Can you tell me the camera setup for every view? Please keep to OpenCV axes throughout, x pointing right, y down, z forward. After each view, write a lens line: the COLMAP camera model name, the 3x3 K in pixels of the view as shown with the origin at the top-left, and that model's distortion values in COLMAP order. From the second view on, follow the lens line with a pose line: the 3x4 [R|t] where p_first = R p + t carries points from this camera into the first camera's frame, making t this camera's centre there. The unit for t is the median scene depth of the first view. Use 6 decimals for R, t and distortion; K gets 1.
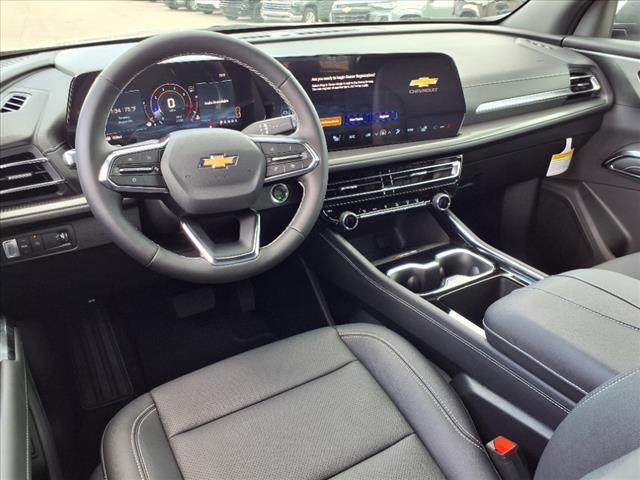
lens RADIAL K [[495.4, 0, 320.0], [0, 495.4, 240.0], [0, 0, 1]] dist [0.053861, -0.100865]
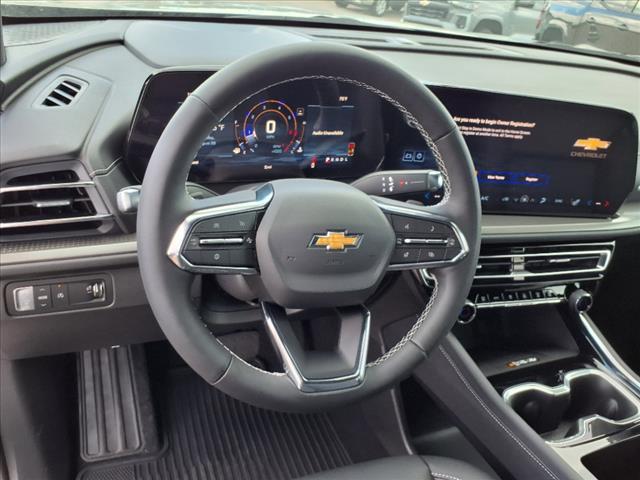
lens RADIAL K [[520.3, 0, 320.0], [0, 520.3, 240.0], [0, 0, 1]] dist [0.047271, -0.122032]
pose [[0.980747, 0.188910, -0.049481, -0.165321], [-0.188280, 0.981966, 0.017136, -0.144107], [0.051825, -0.007489, 0.998628, 0.249489]]
